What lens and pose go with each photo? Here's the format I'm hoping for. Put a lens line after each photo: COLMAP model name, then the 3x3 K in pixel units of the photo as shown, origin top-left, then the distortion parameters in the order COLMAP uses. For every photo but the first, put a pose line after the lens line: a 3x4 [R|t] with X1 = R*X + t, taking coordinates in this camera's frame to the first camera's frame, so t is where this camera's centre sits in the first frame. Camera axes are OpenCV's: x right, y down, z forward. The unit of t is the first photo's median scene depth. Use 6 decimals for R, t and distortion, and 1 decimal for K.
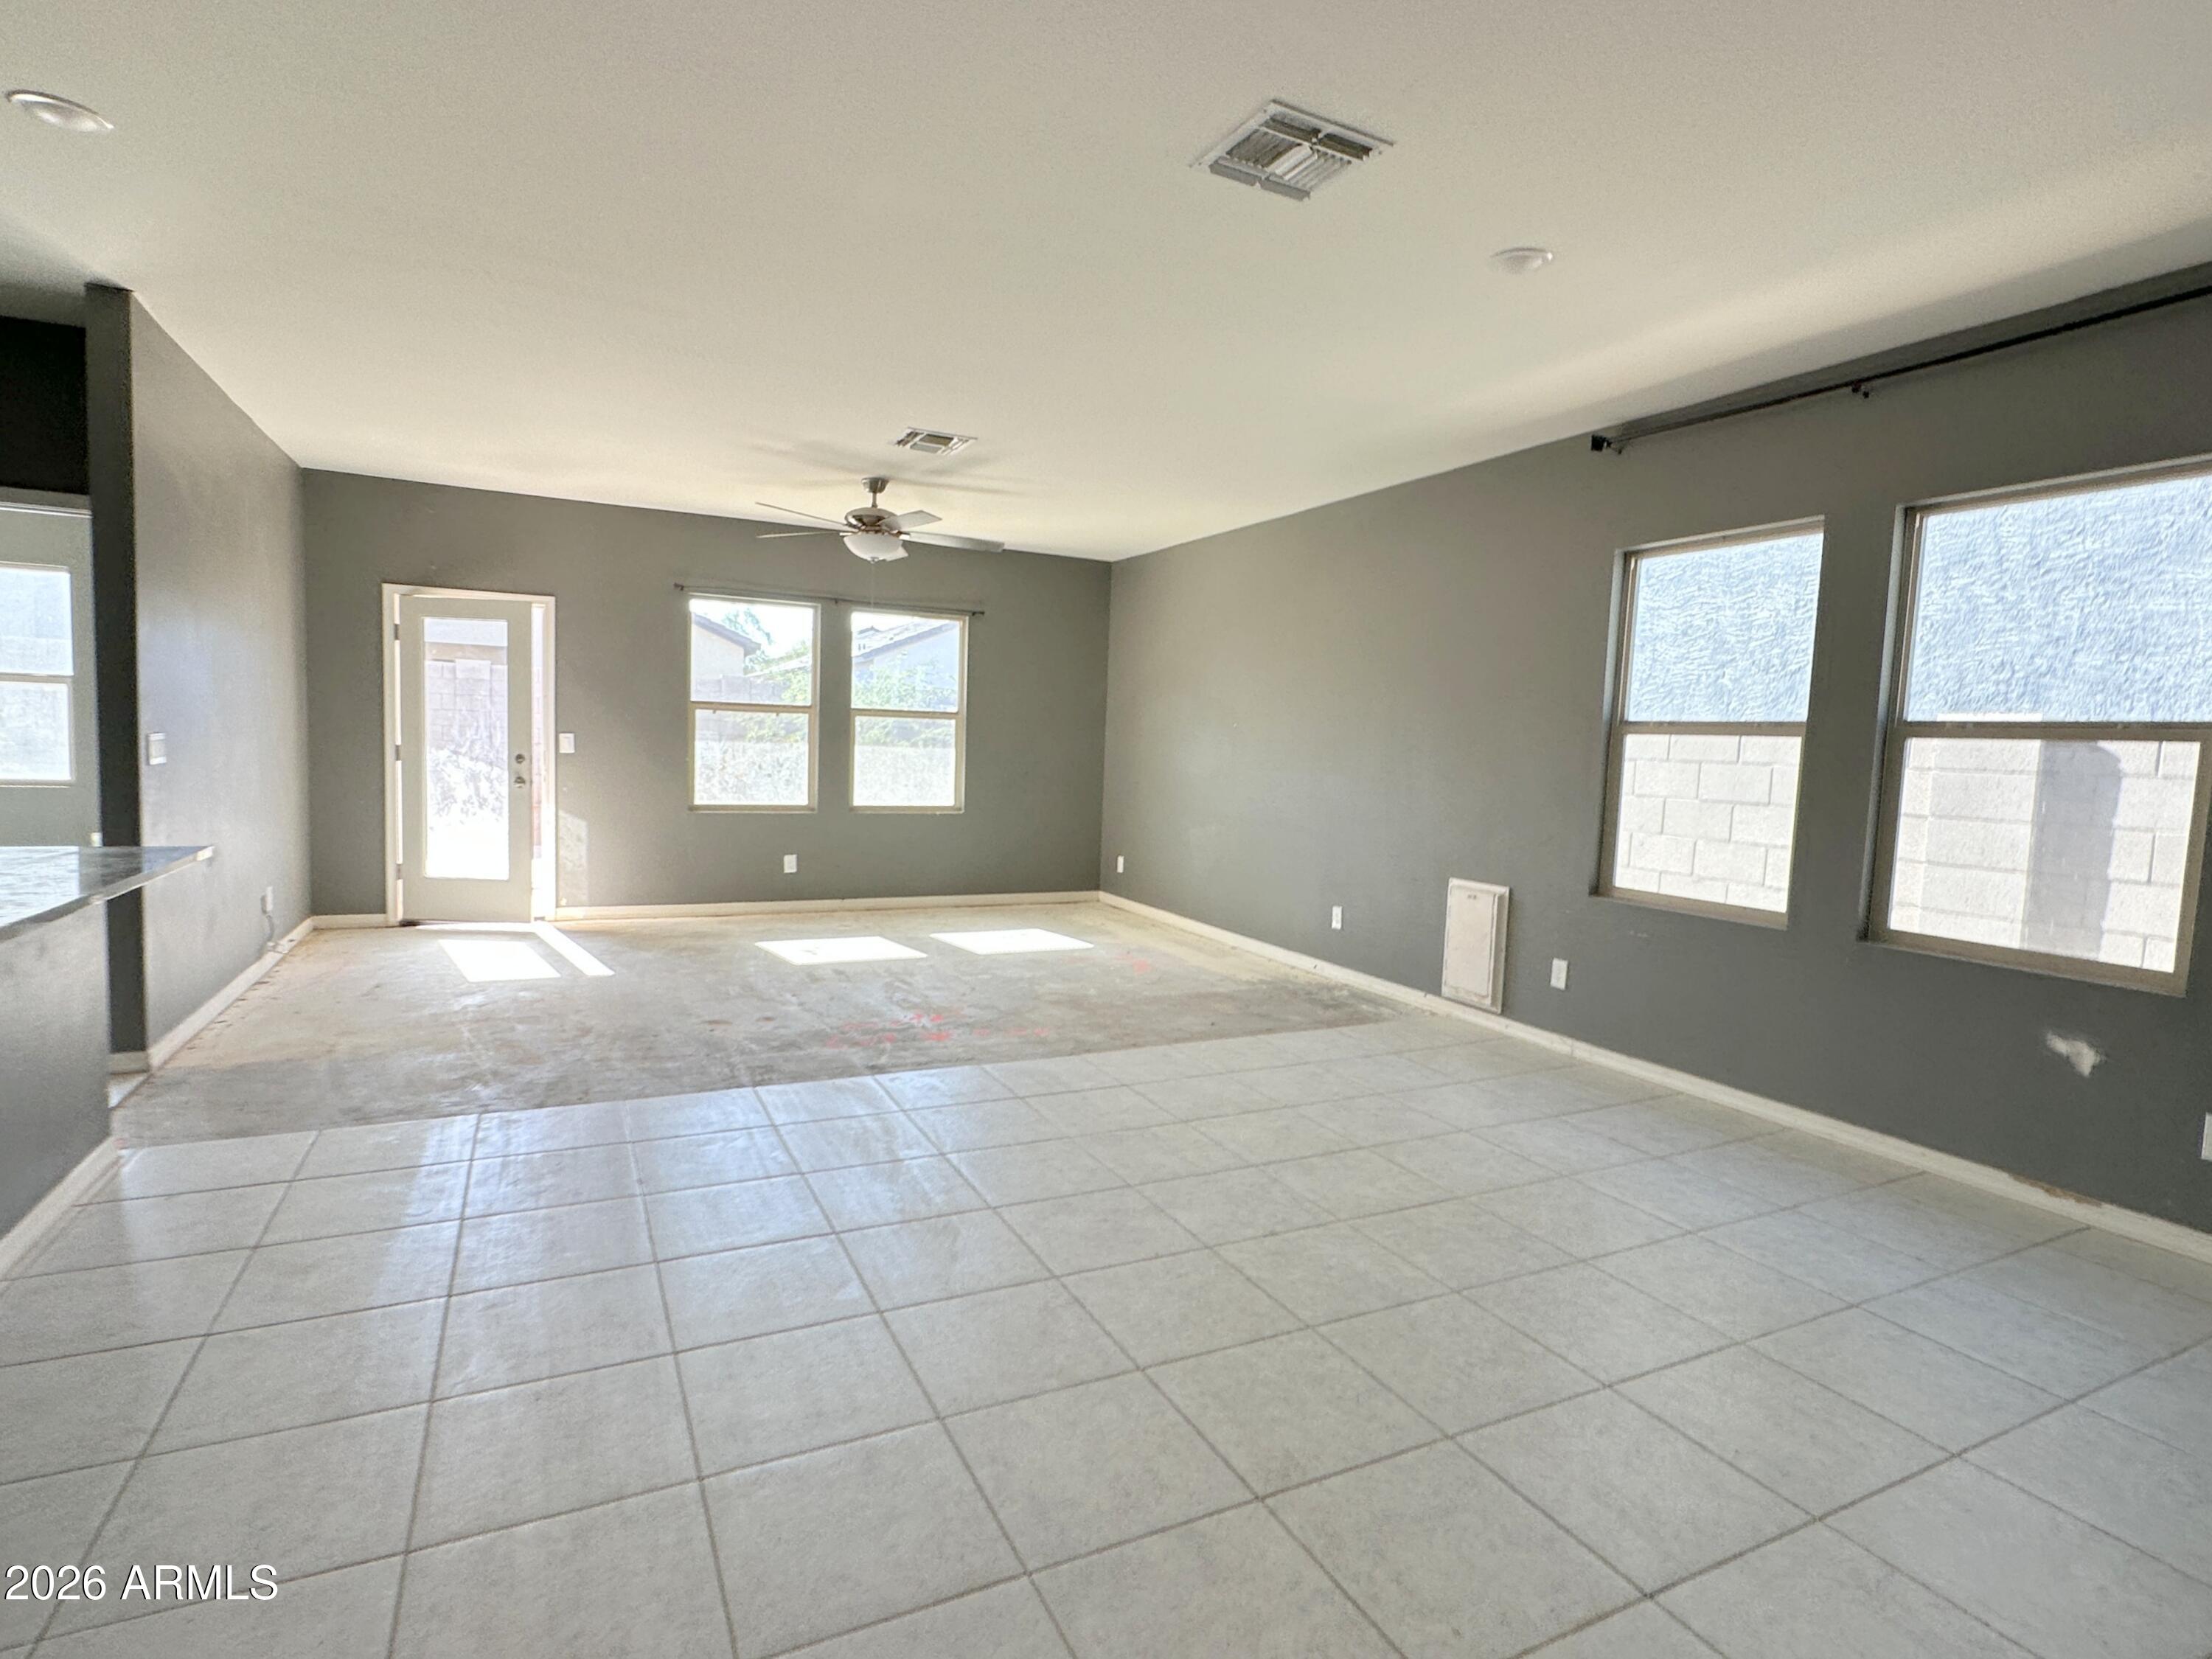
lens RADIAL K [[1103.9, 0, 1104.4], [0, 1103.9, 826.0], [0, 0, 1]] dist [-0.001669, -0.000067]
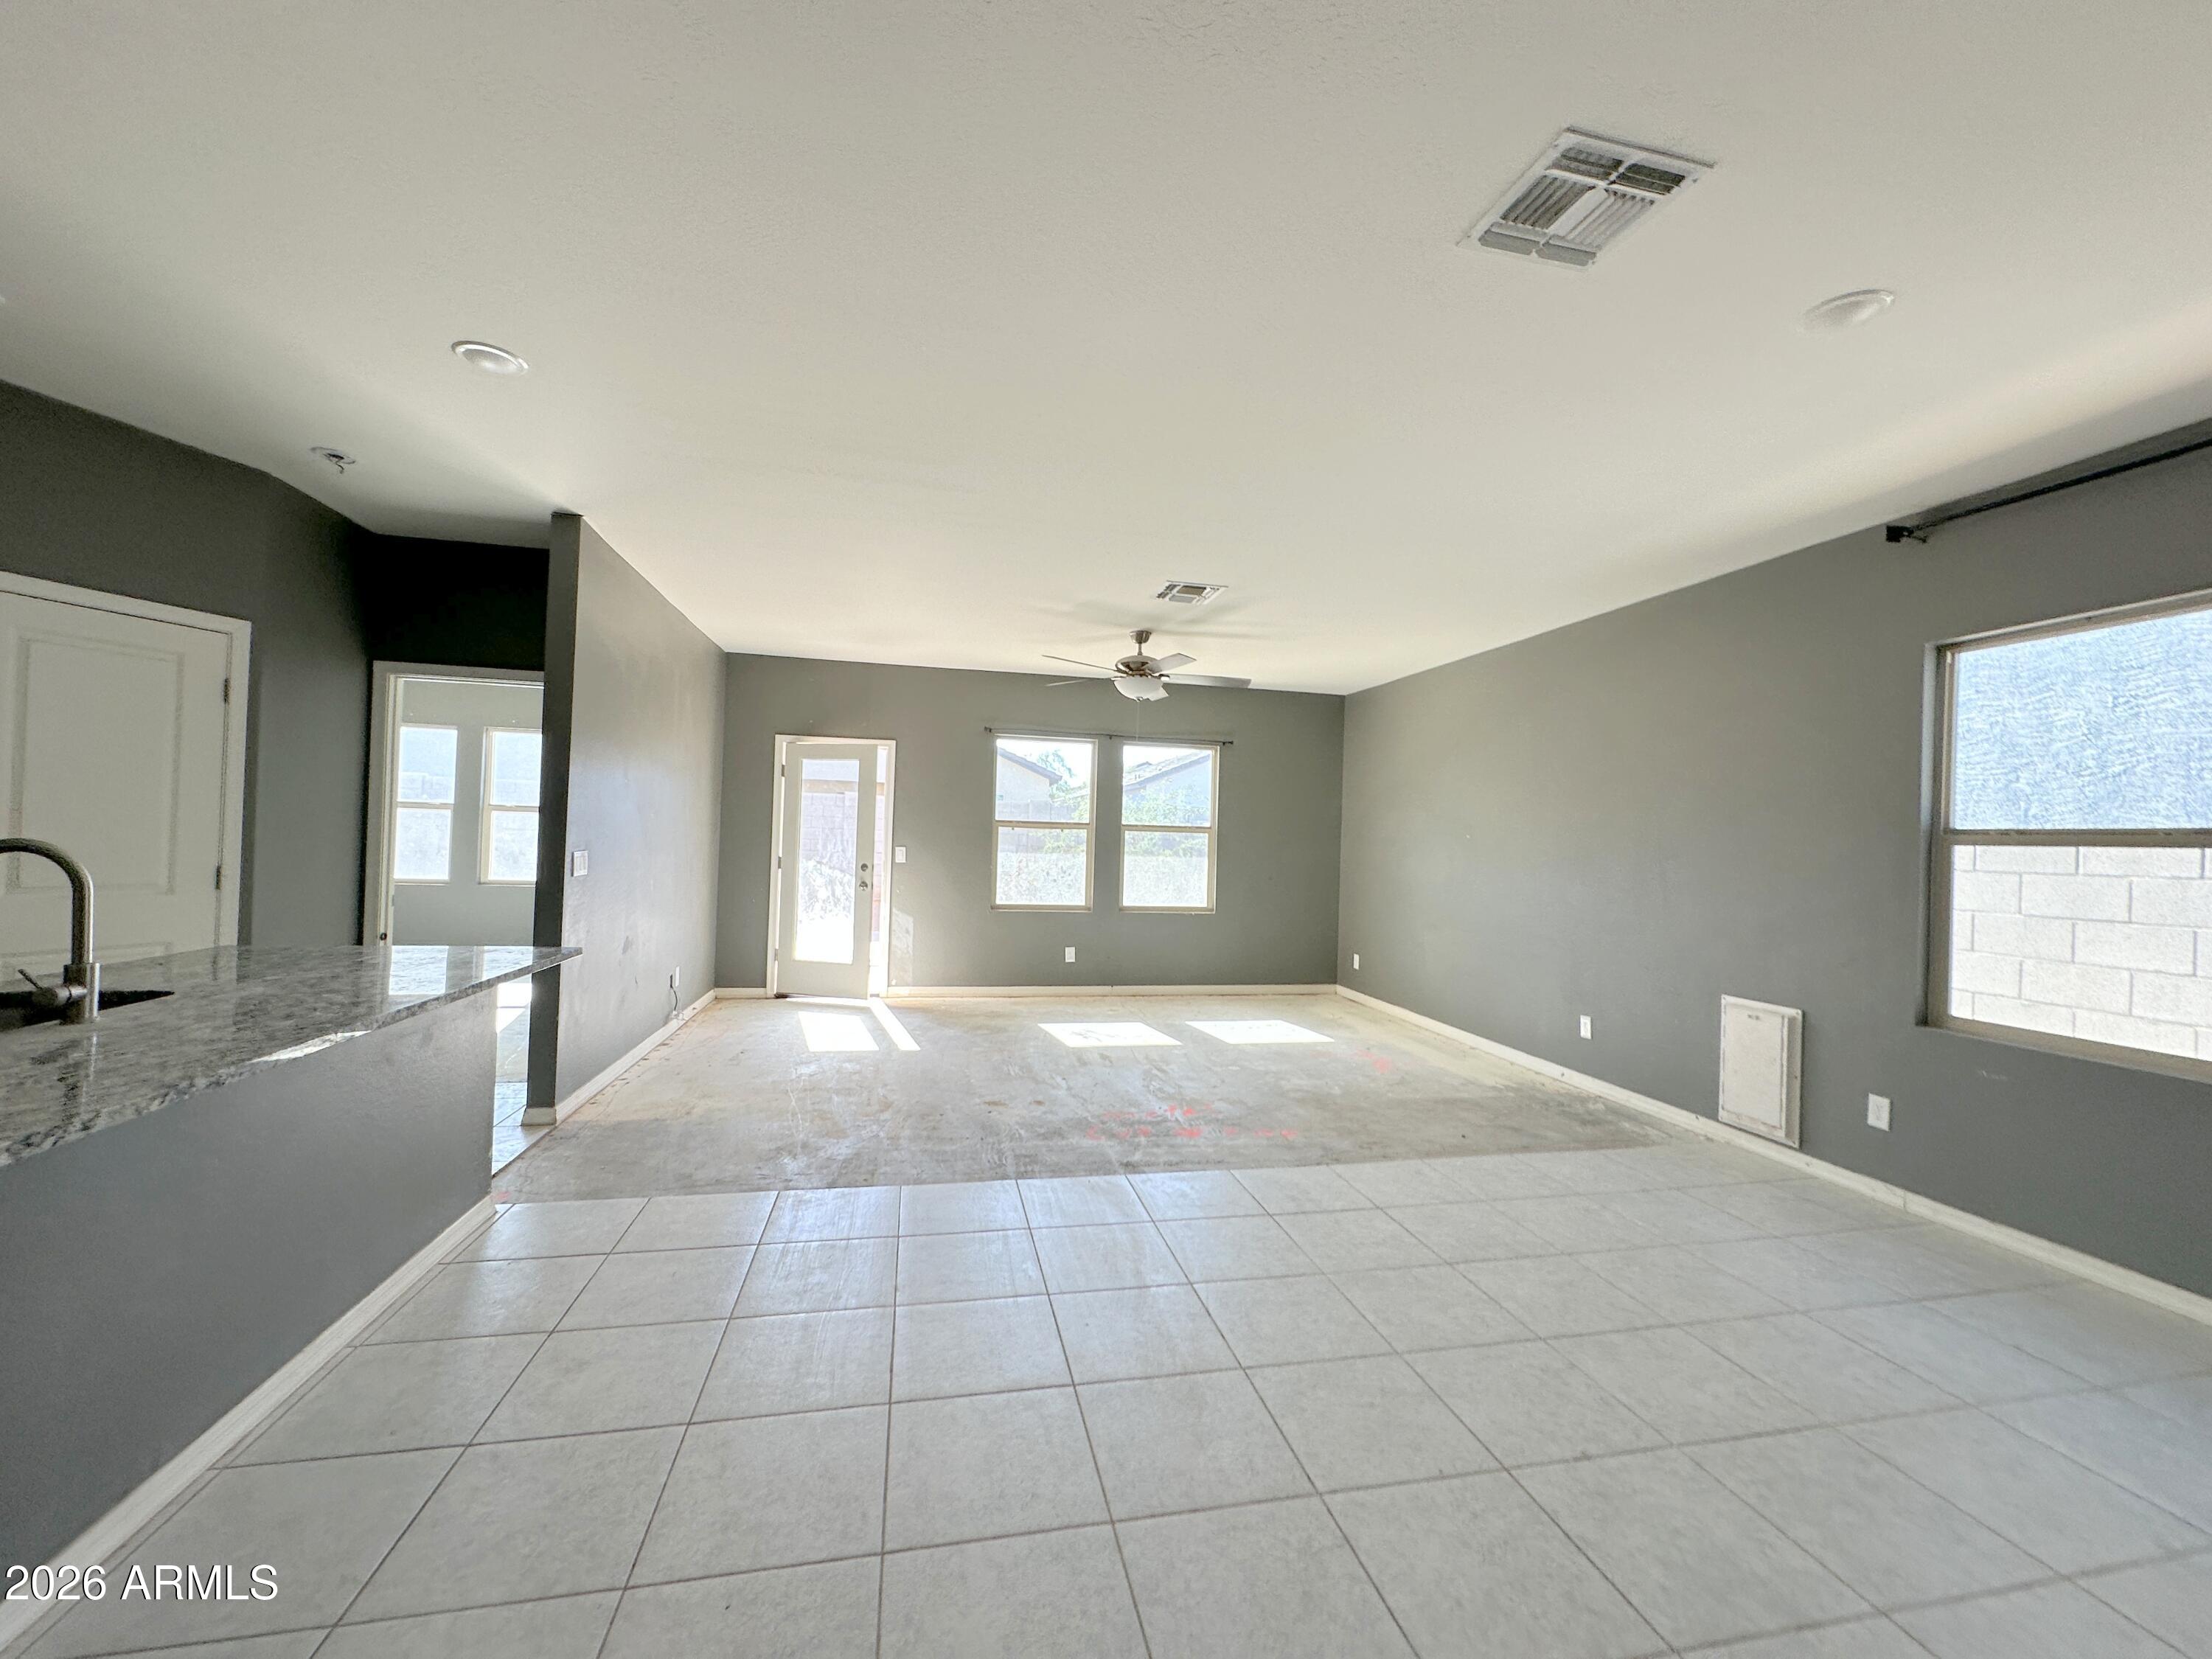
lens RADIAL K [[878.9, 0, 1108.7], [0, 878.9, 830.9], [0, 0, 1]] dist [-0.001169, 0.000158]
pose [[0.969256, -0.009465, -0.245874, -0.015615], [-0.014431, 0.995353, -0.095202, -0.015912], [0.245632, 0.095823, 0.964615, 0.138154]]
